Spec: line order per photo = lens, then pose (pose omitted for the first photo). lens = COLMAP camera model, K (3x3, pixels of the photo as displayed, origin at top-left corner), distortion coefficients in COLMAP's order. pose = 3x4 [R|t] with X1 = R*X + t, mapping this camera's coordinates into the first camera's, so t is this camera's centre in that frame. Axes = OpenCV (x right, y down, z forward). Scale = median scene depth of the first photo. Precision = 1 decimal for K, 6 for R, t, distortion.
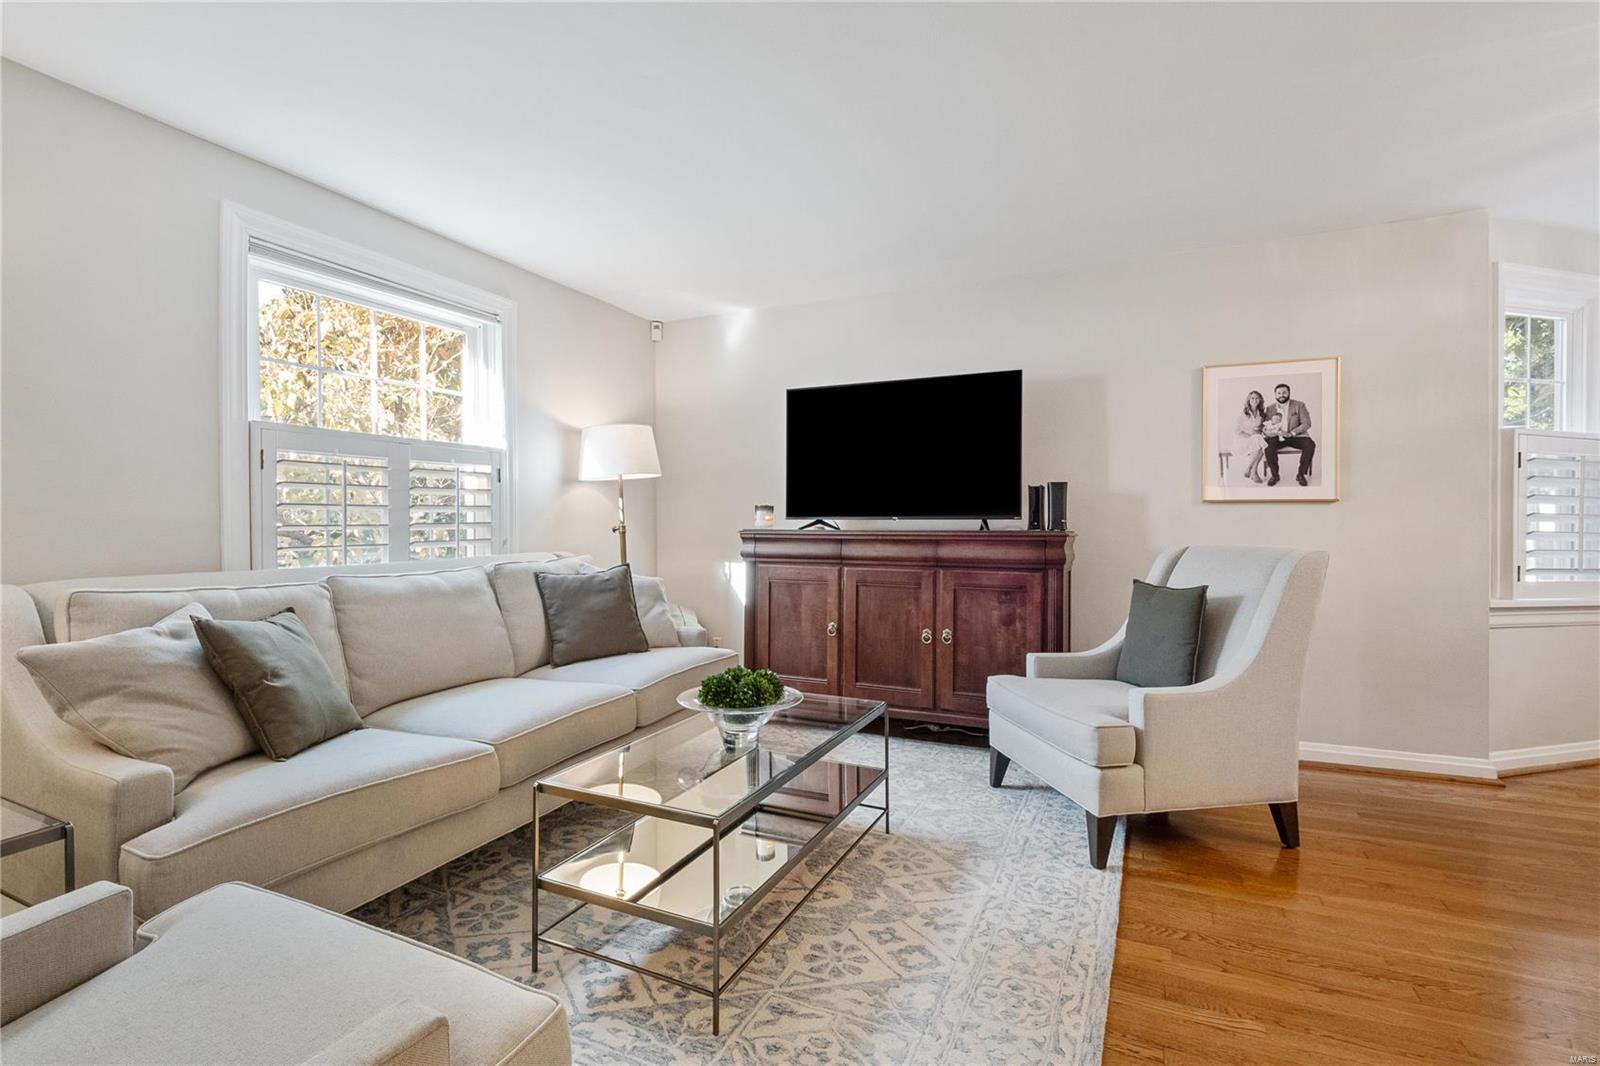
lens RADIAL K [[754.2, 0, 775.6], [0, 754.2, 519.0], [0, 0, 1]] dist [0.006848, -0.000329]
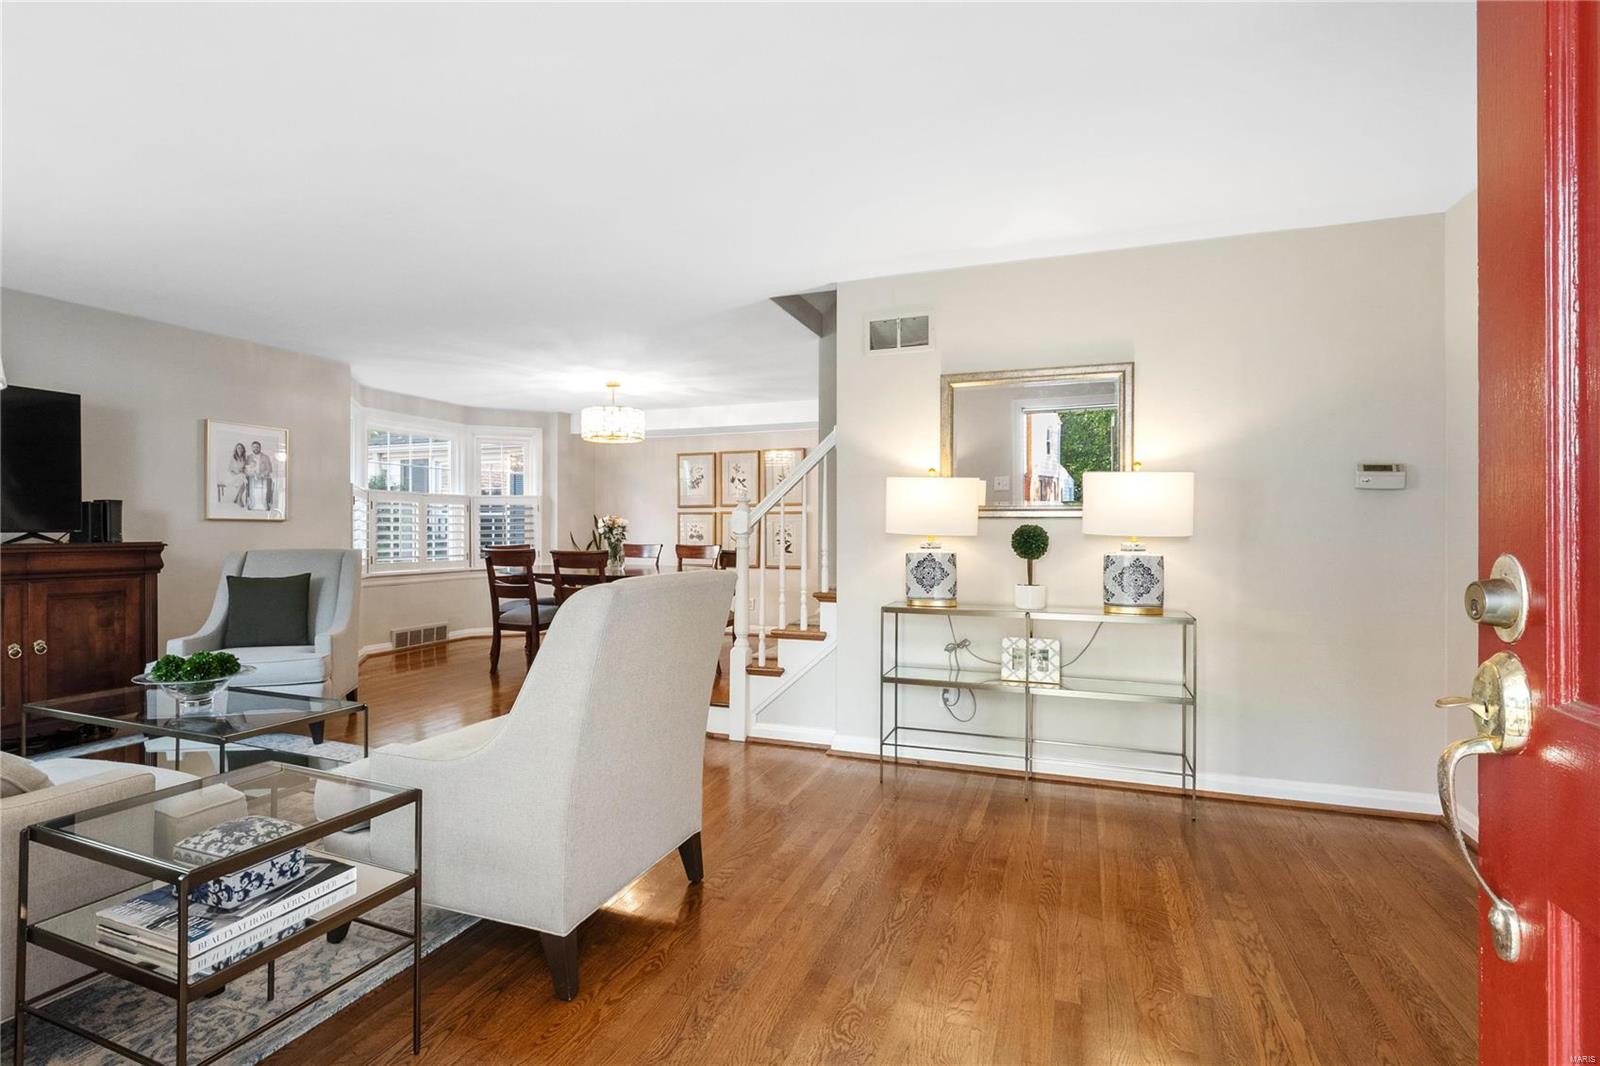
lens RADIAL K [[767.3, 0, 790.1], [0, 767.3, 529.3], [0, 0, 1]] dist [-0.003290, -0.000255]
pose [[-0.084642, 0.004233, 0.996402, -0.910983], [0.000679, 0.999991, -0.004190, 0.001596], [-0.996411, 0.000322, -0.084644, 0.083071]]
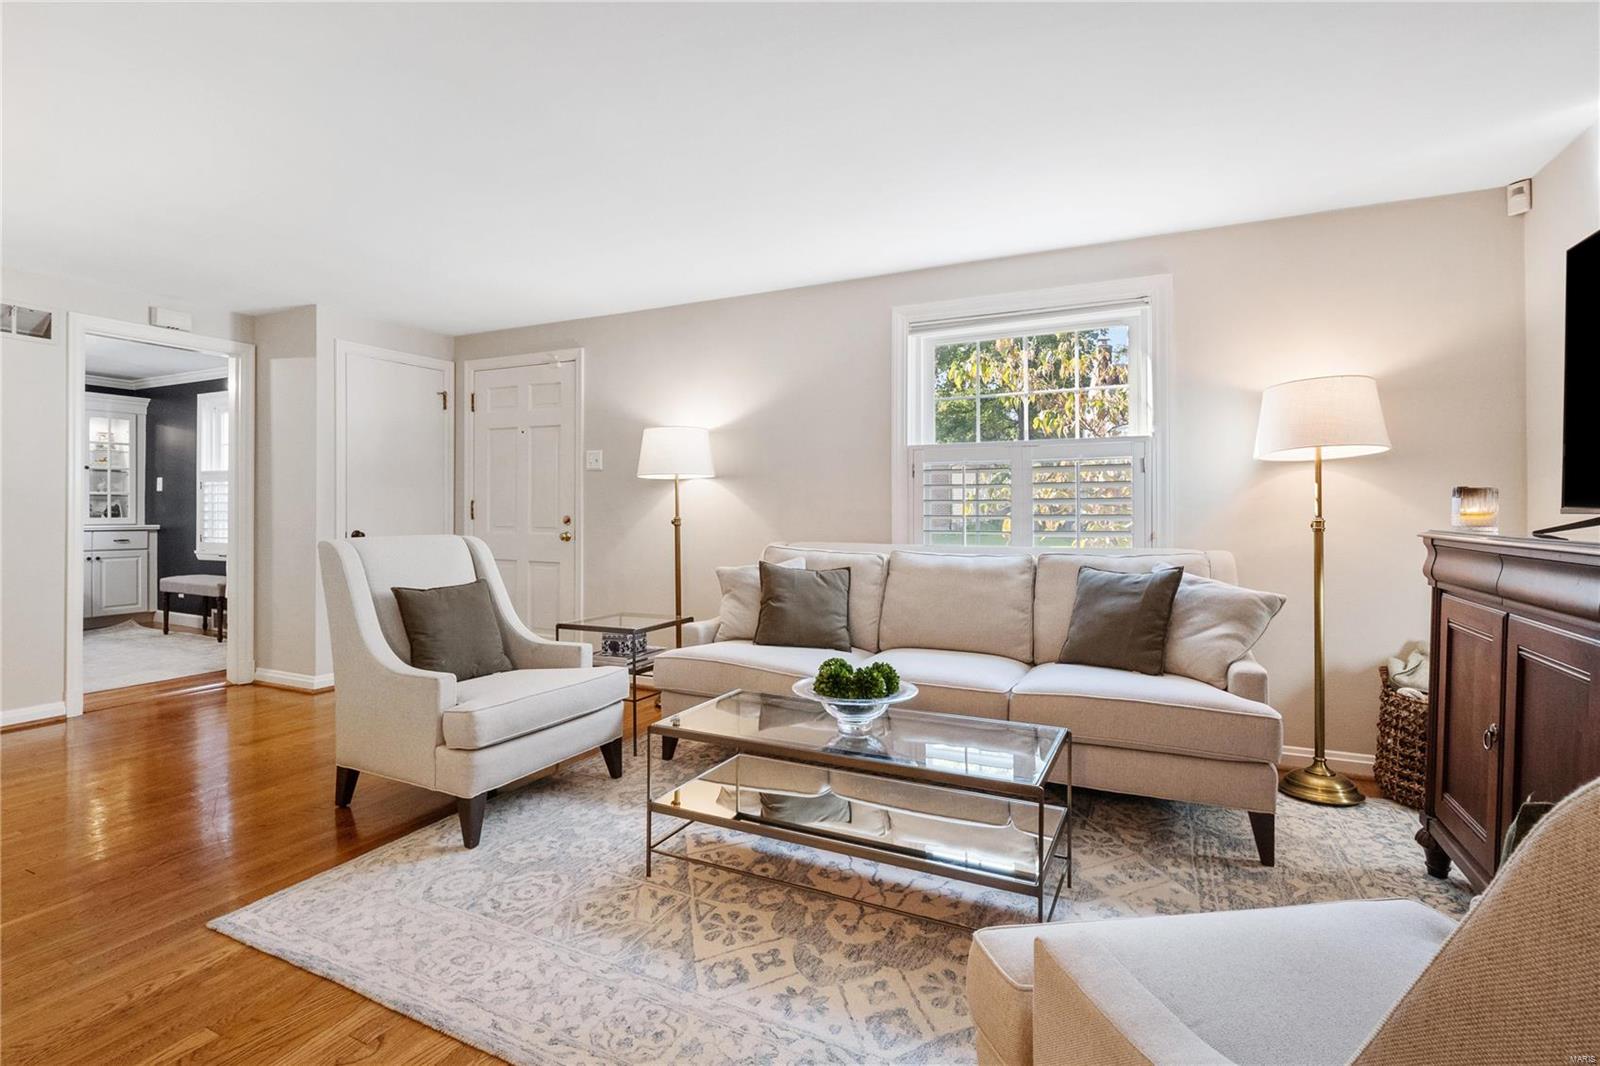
lens RADIAL K [[755.4, 0, 793.4], [0, 755.4, 507.3], [0, 0, 1]] dist [0.003325, 0.000132]
pose [[-0.003523, -0.002876, -0.999990, 0.627609], [-0.002704, 0.999992, -0.002866, -0.001254], [0.999990, 0.002694, -0.003531, 0.600779]]
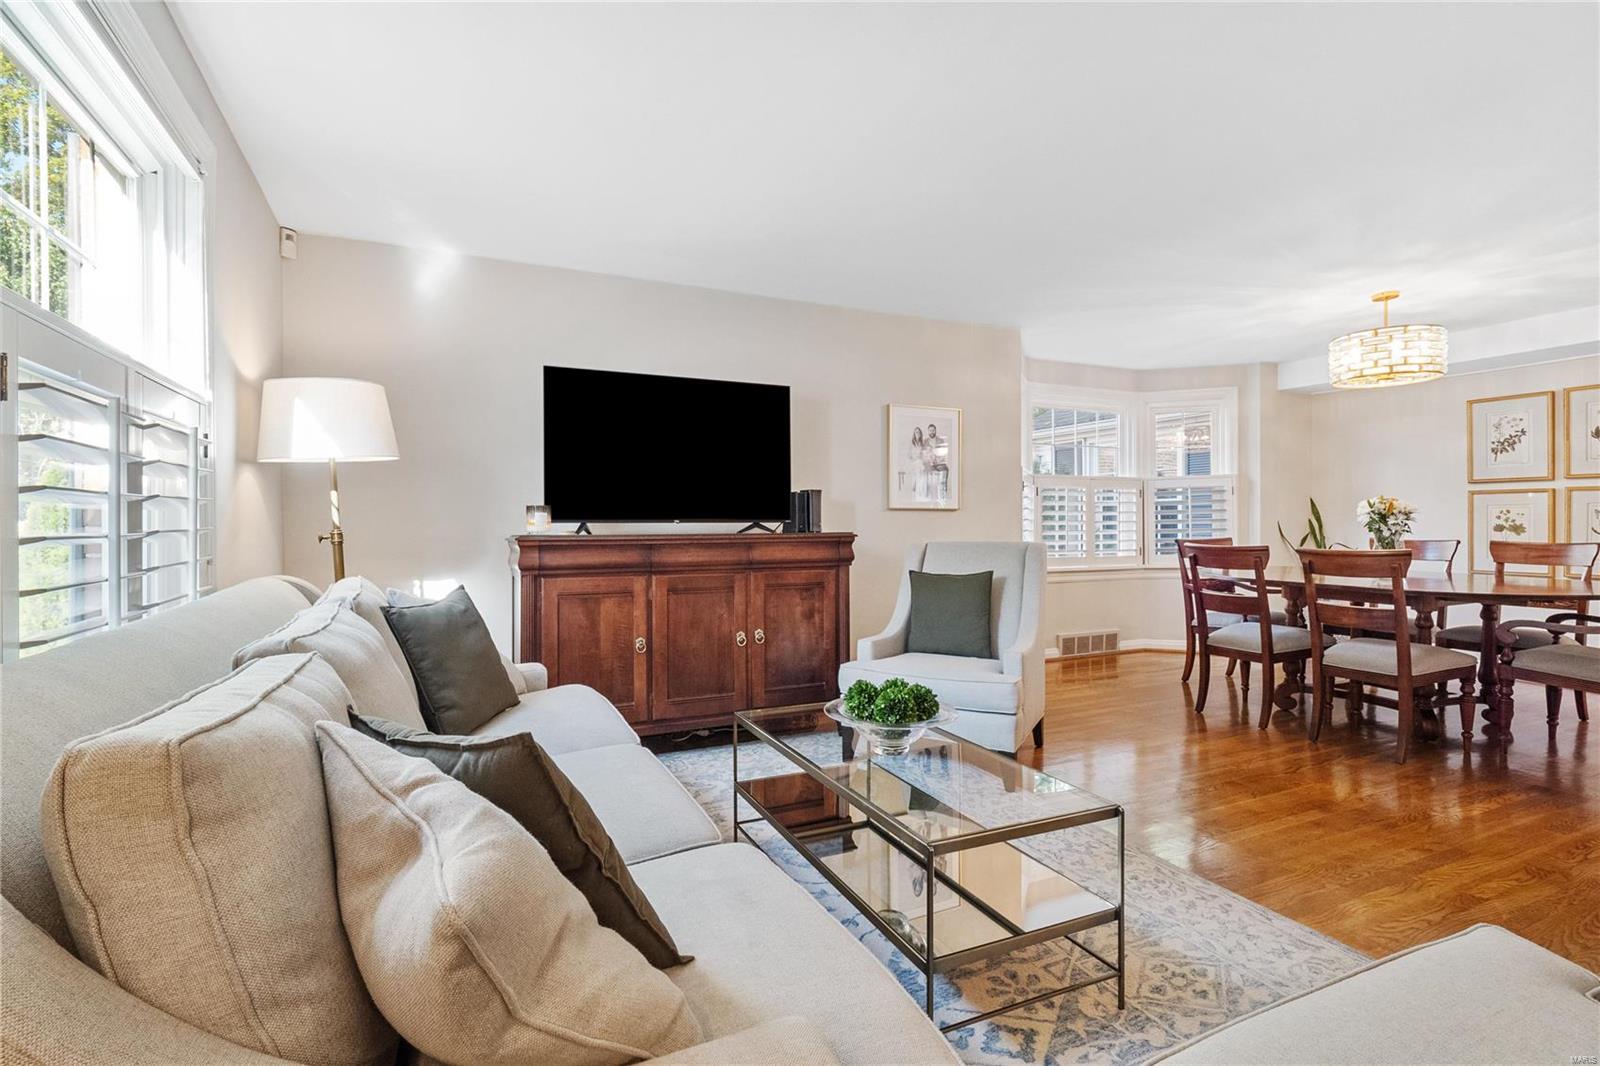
lens RADIAL K [[756.5, 0, 783.6], [0, 756.5, 528.1], [0, 0, 1]] dist [-0.008405, -0.000396]
pose [[0.638907, -0.005543, 0.769264, -0.557337], [0.002238, 0.999983, 0.005347, 0.002948], [-0.769280, -0.001695, 0.638909, 0.327515]]
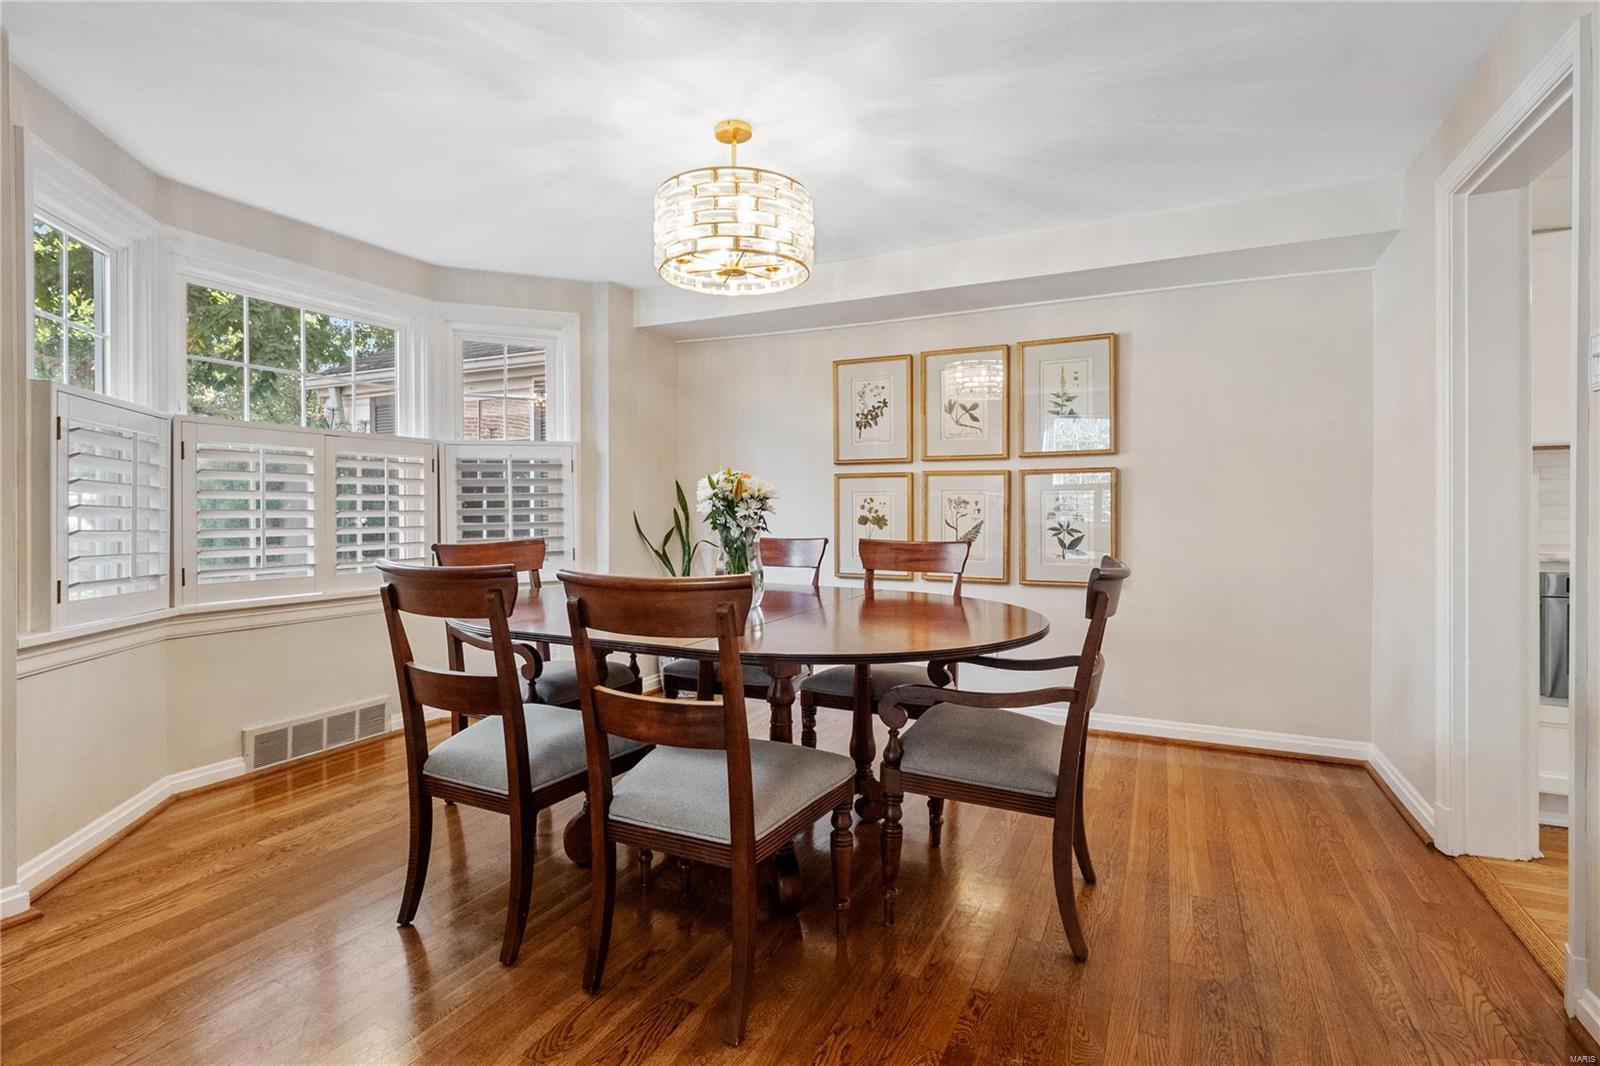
lens RADIAL K [[776.8, 0, 796.7], [0, 776.8, 516.7], [0, 0, 1]] dist [-0.003201, -0.001020]
pose [[-0.004415, -0.005370, 0.999976, 0.247567], [0.001891, 0.999984, 0.005378, 0.001181], [-0.999988, 0.001914, -0.004404, 0.299415]]
